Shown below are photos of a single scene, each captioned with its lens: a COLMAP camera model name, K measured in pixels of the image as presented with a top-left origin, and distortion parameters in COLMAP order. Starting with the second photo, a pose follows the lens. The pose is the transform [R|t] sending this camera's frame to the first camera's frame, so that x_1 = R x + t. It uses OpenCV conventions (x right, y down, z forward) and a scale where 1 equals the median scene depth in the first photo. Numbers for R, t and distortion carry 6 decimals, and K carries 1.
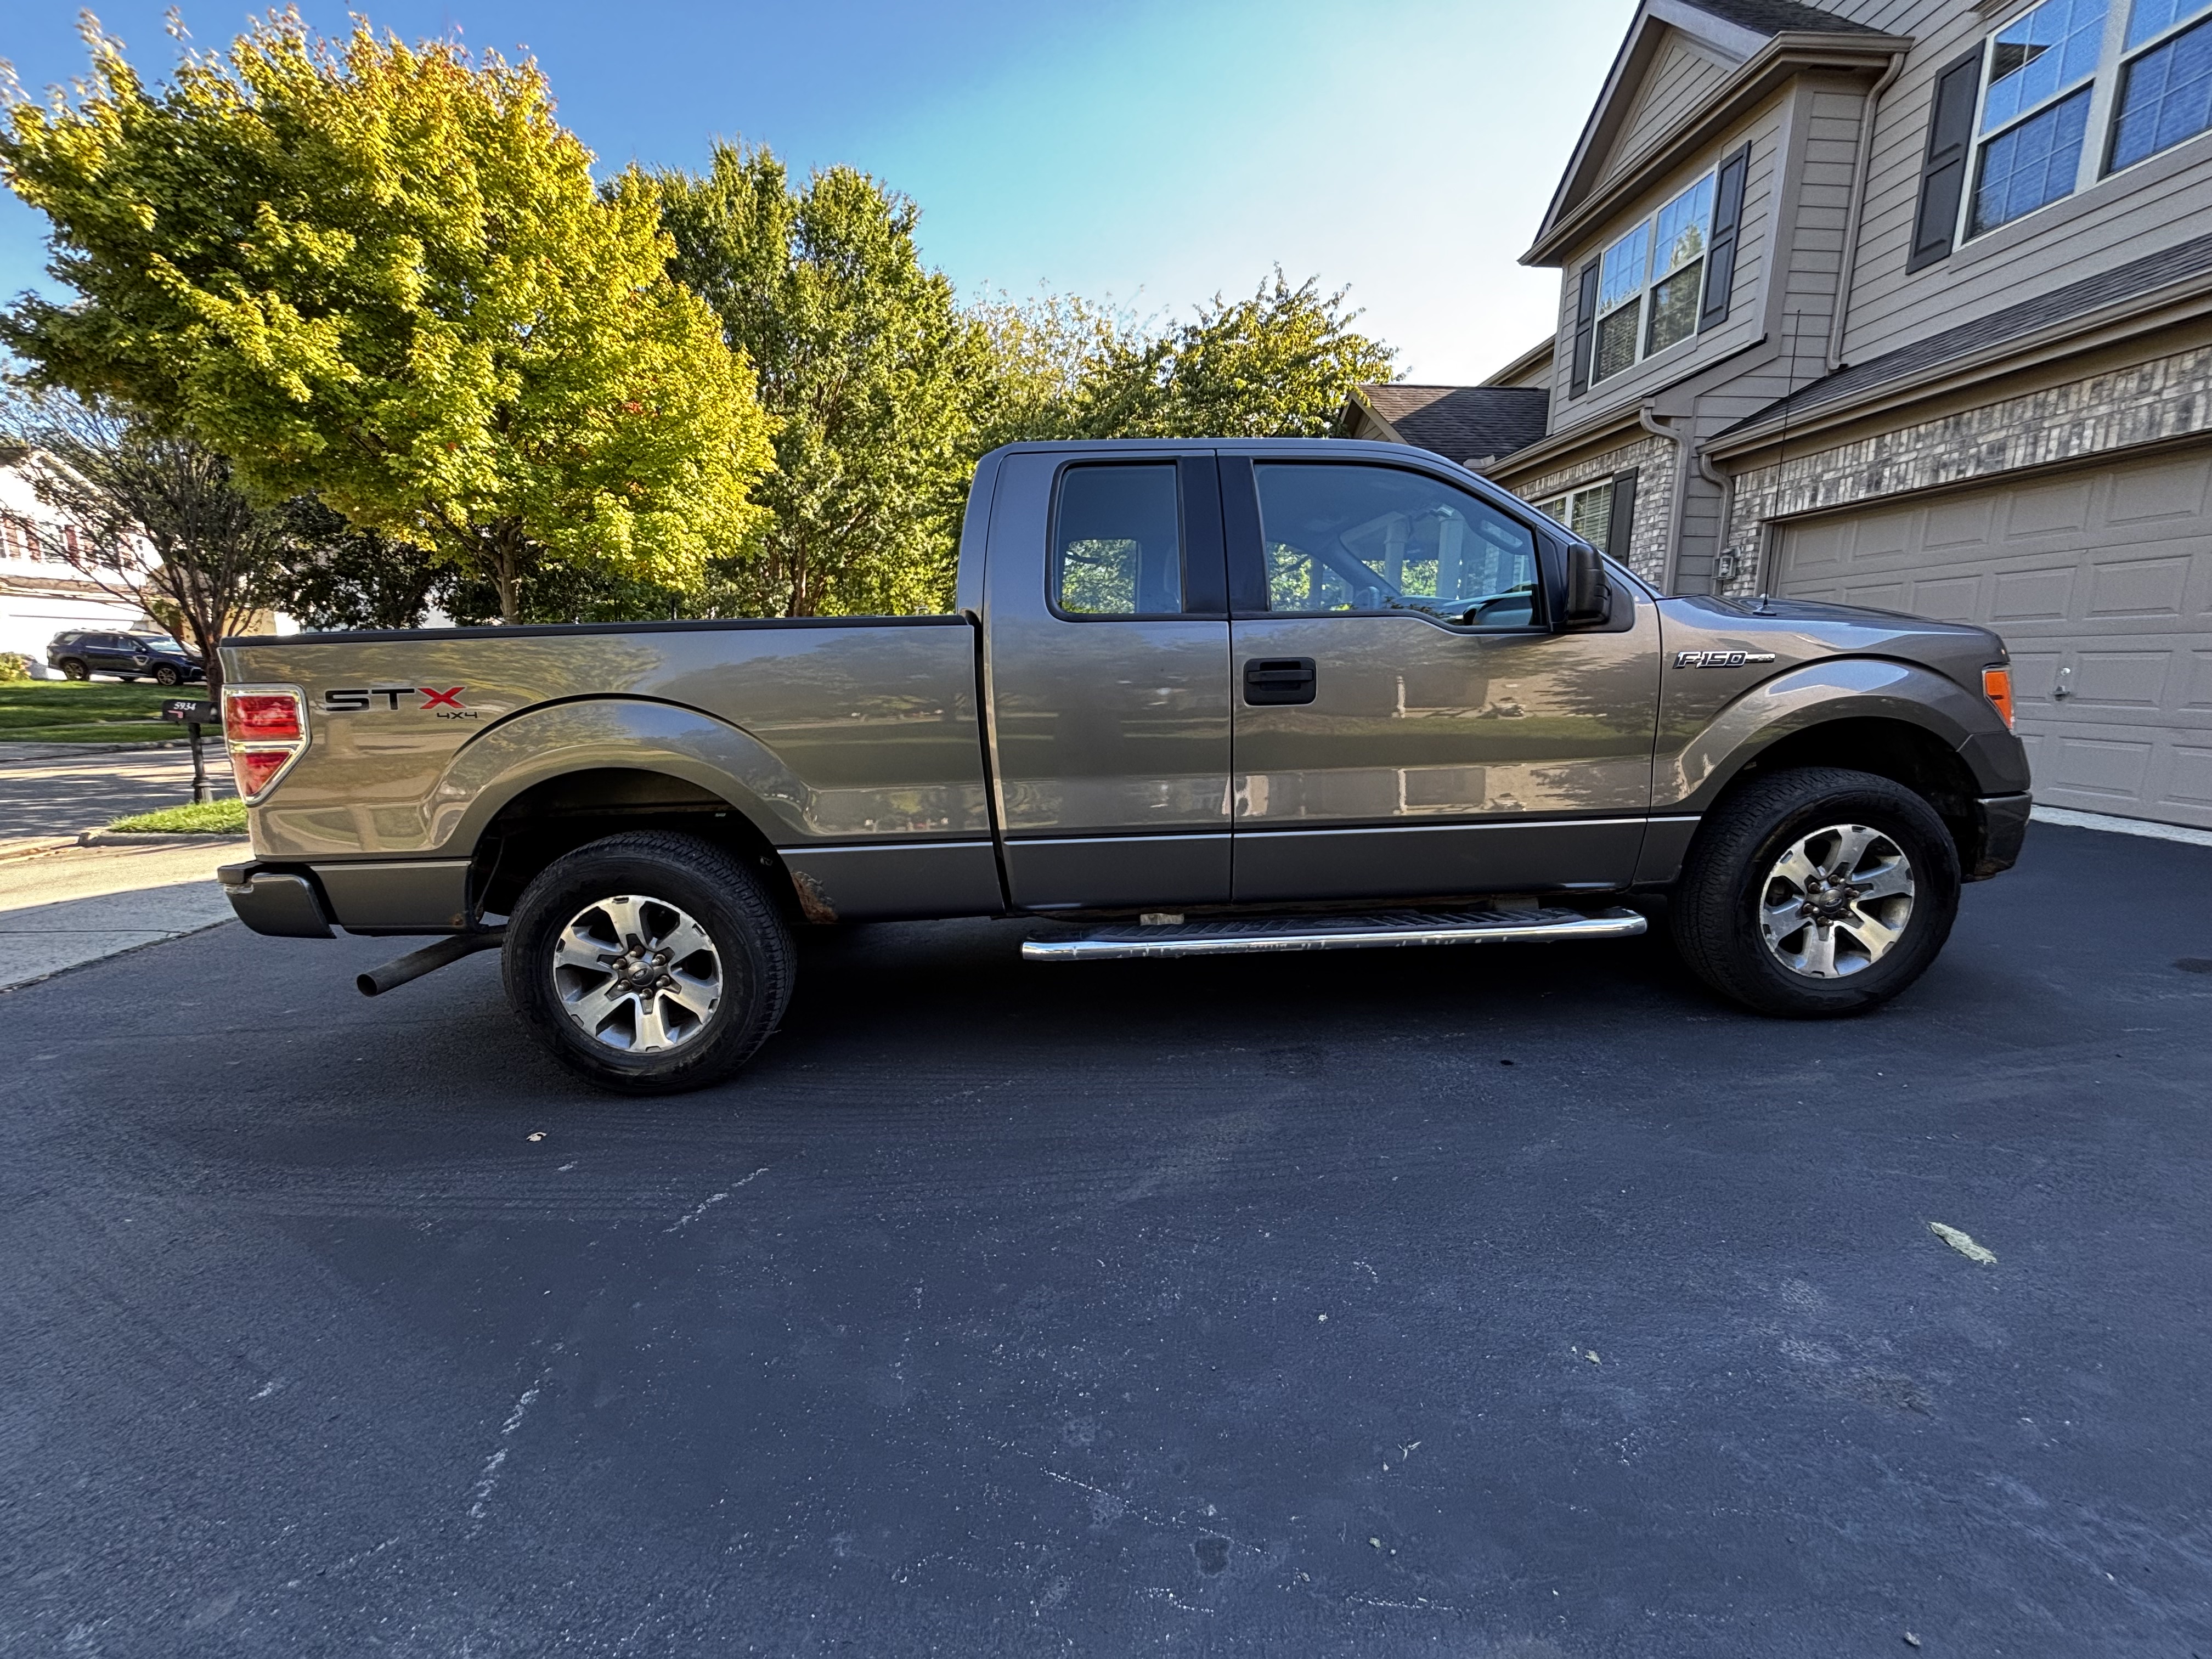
lens RADIAL K [[867.6, 0, 1098.8], [0, 867.6, 840.9], [0, 0, 1]] dist [0.000959, -0.001301]
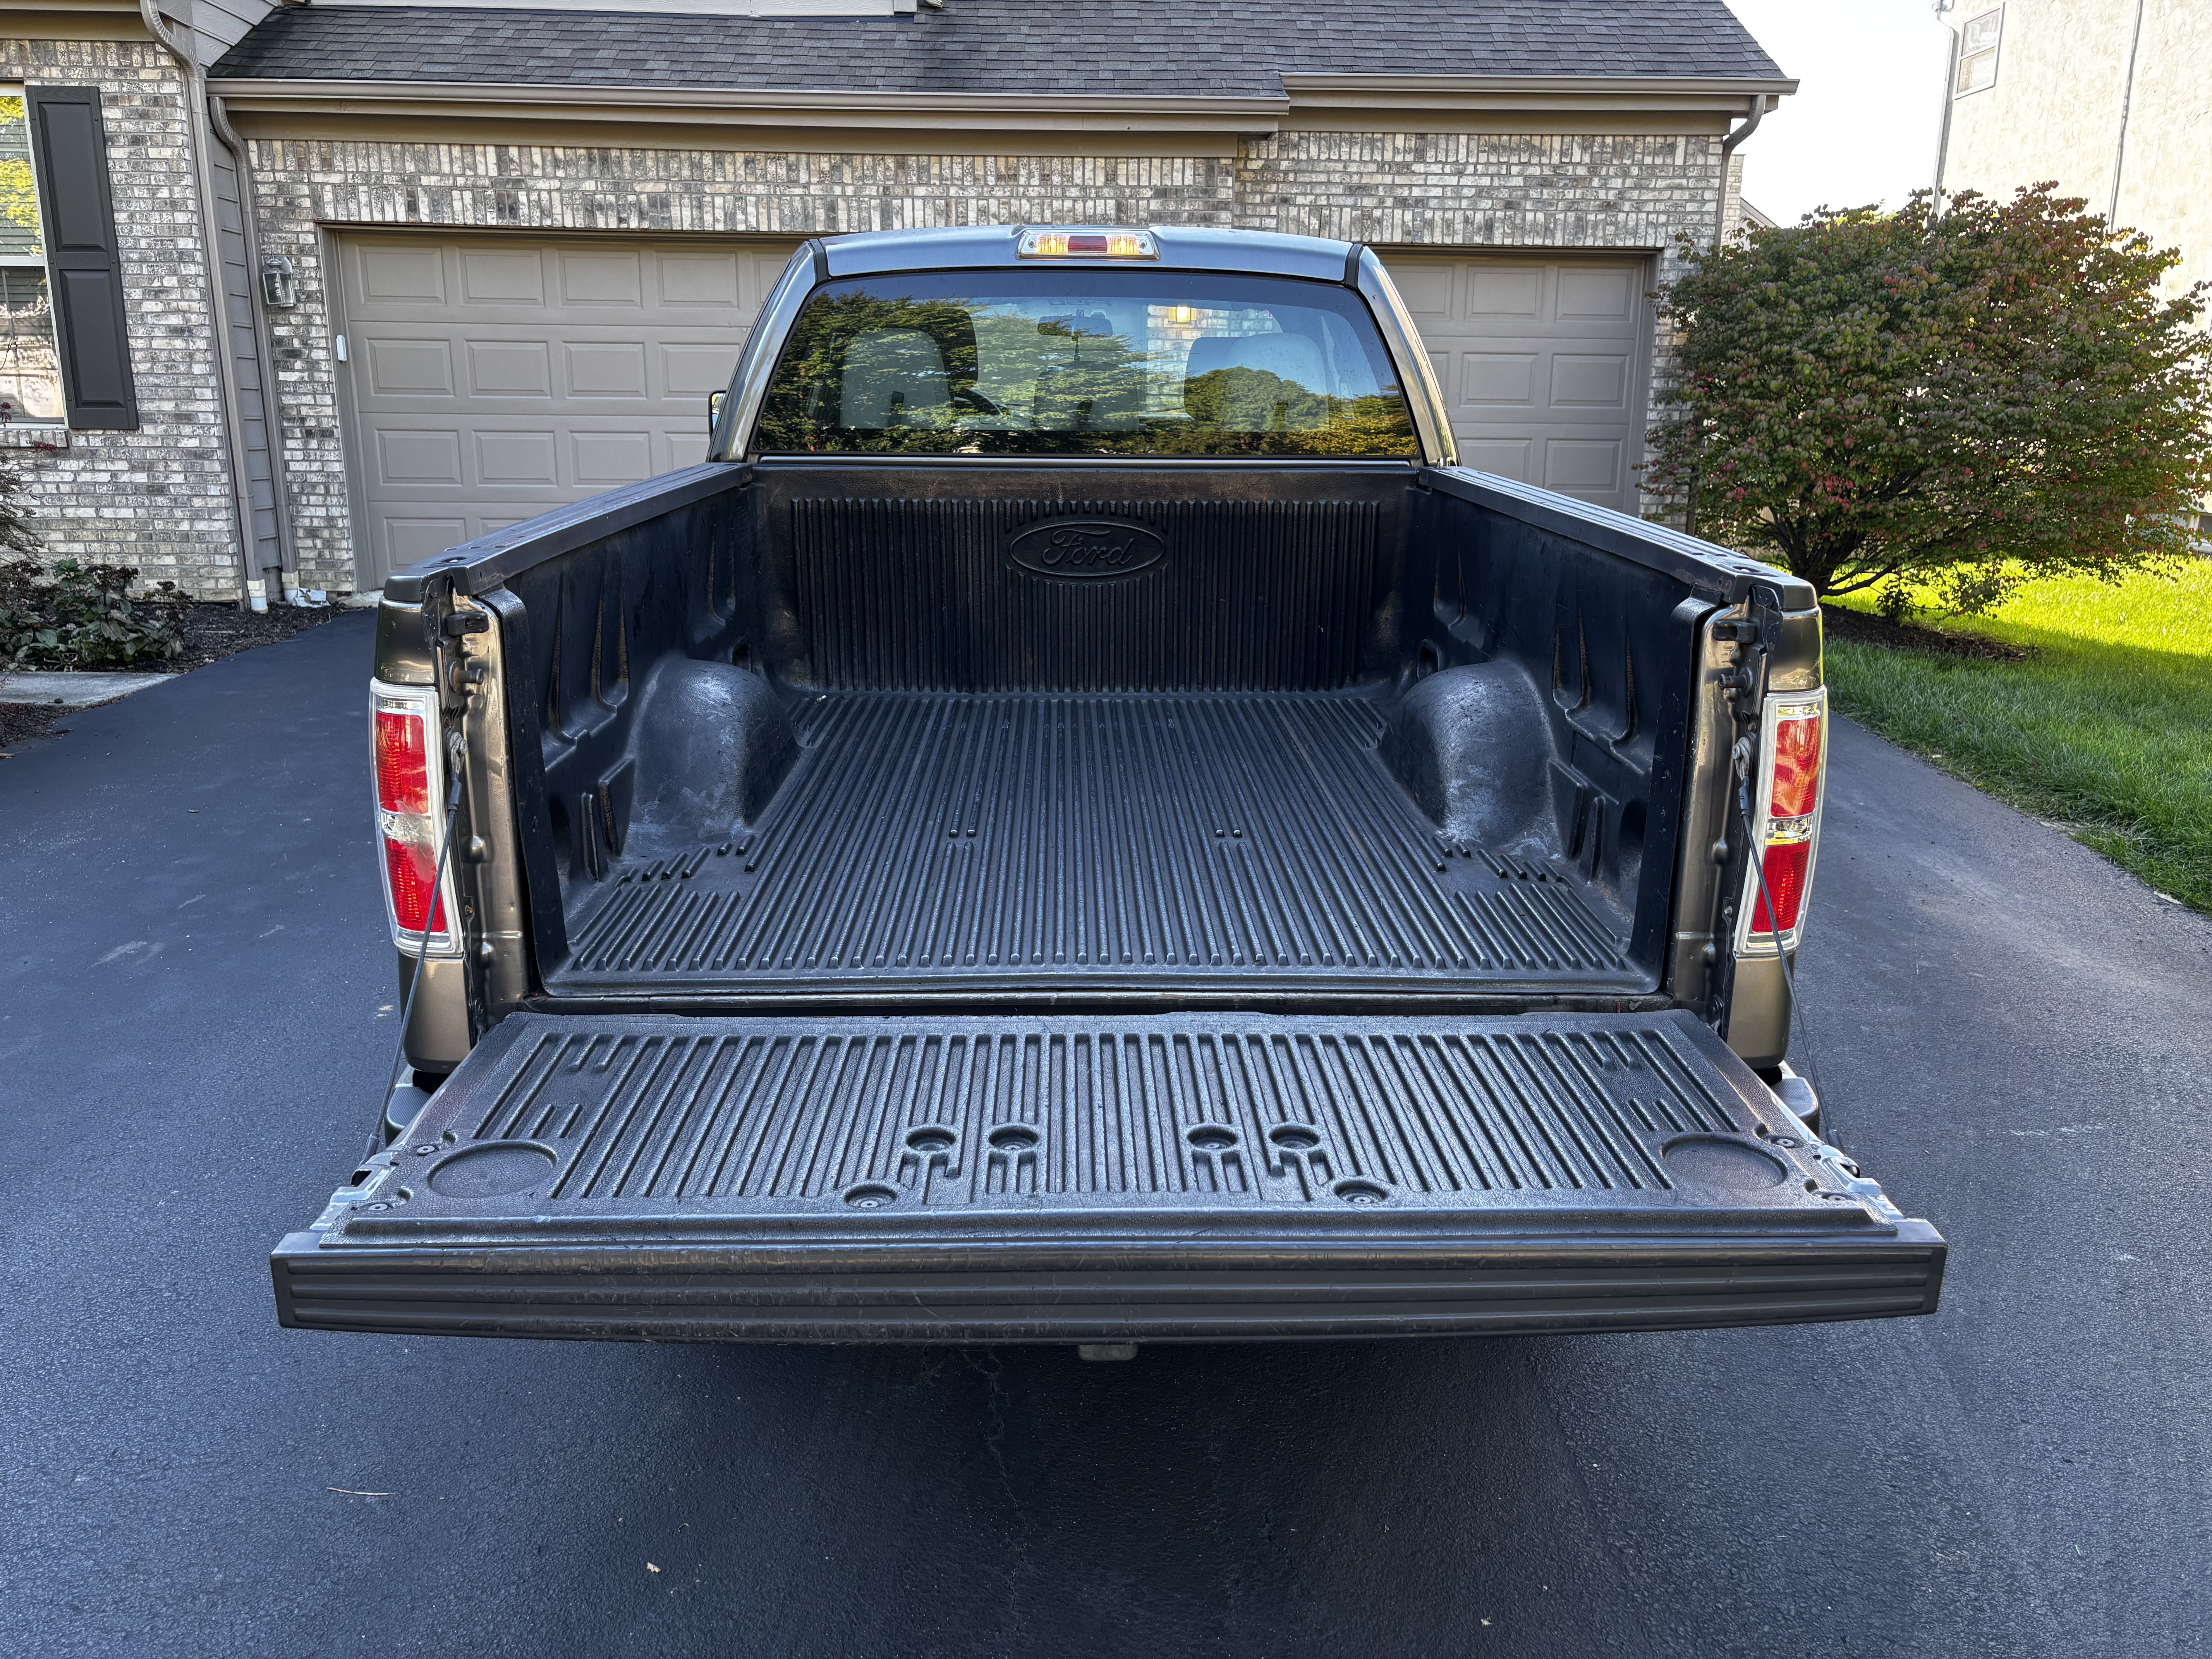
lens RADIAL K [[1675.2, 0, 1106.5], [0, 1675.2, 838.1], [0, 0, 1]] dist [0.054148, -0.061100]
pose [[0.015752, -0.250346, 0.968028, -0.728923], [0.188291, 0.951570, 0.243026, -0.152603], [-0.981987, 0.178443, 0.062127, 0.510481]]
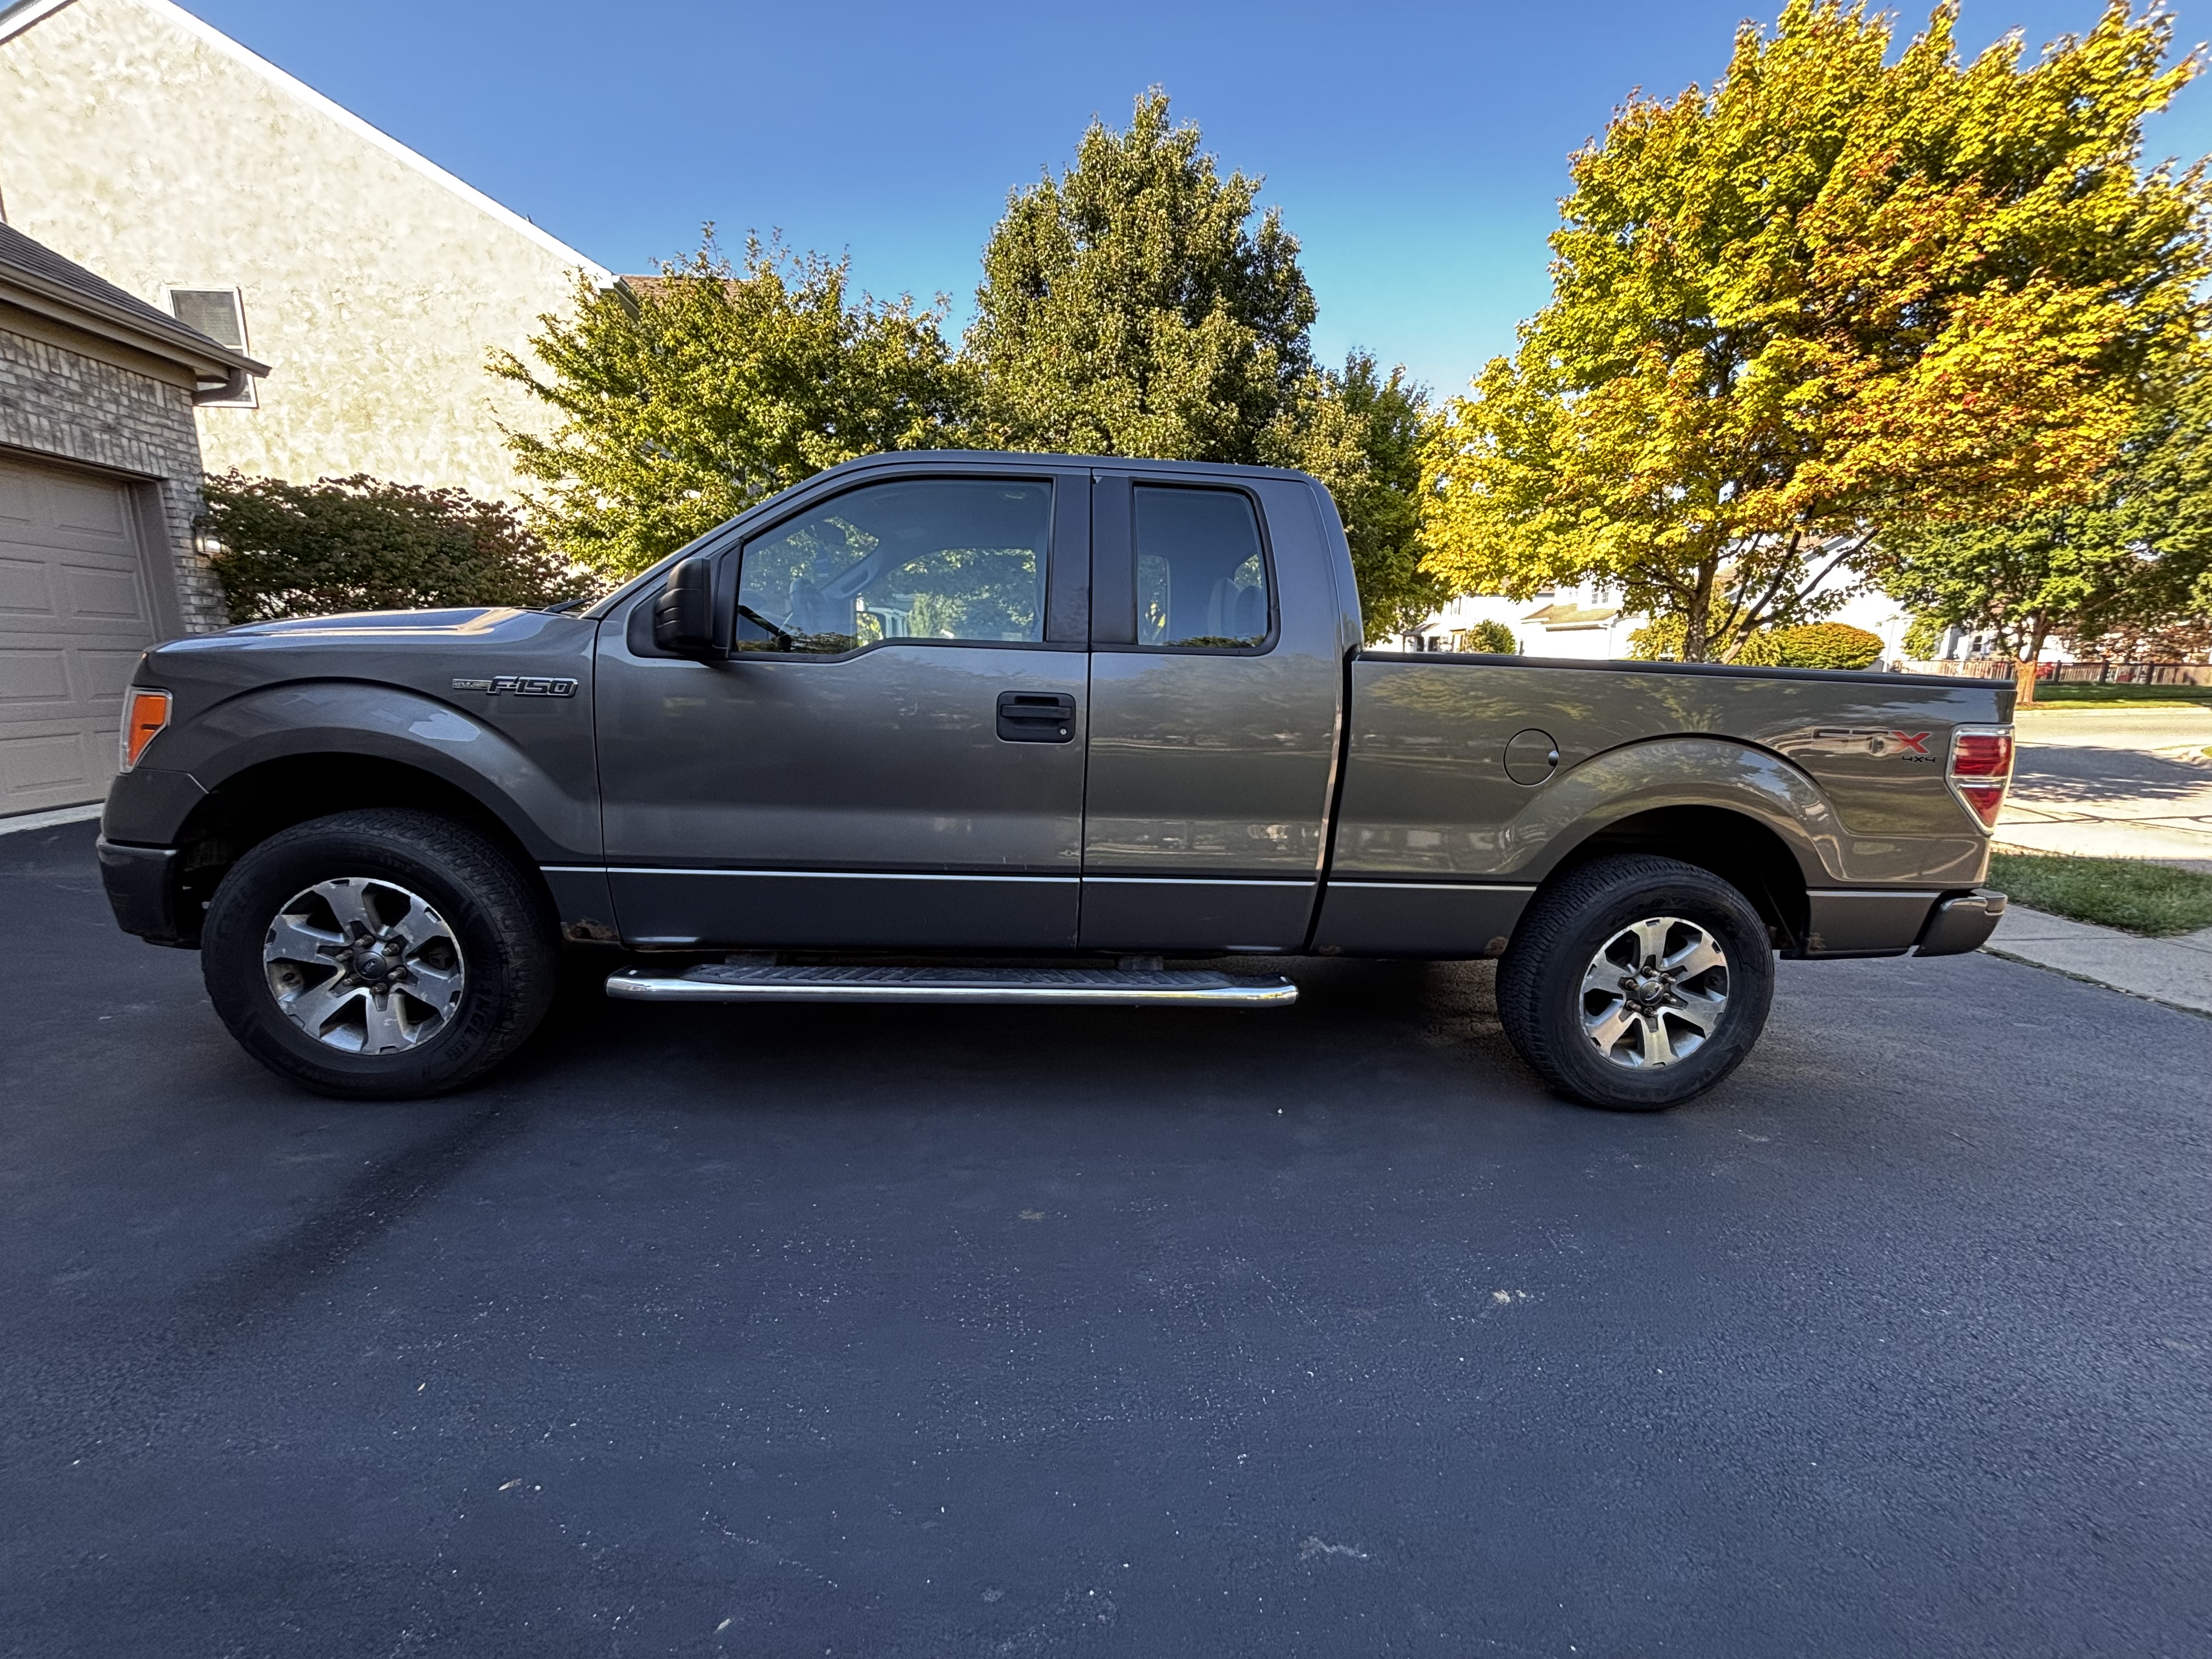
lens RADIAL K [[867.6, 0, 1104.2], [0, 867.6, 826.8], [0, 0, 1]] dist [0.000959, -0.001301]
pose [[-0.999681, -0.015734, -0.019734, 0.029951], [-0.022019, 0.925854, 0.377240, -0.226051], [0.012335, 0.377554, -0.925905, 1.006424]]
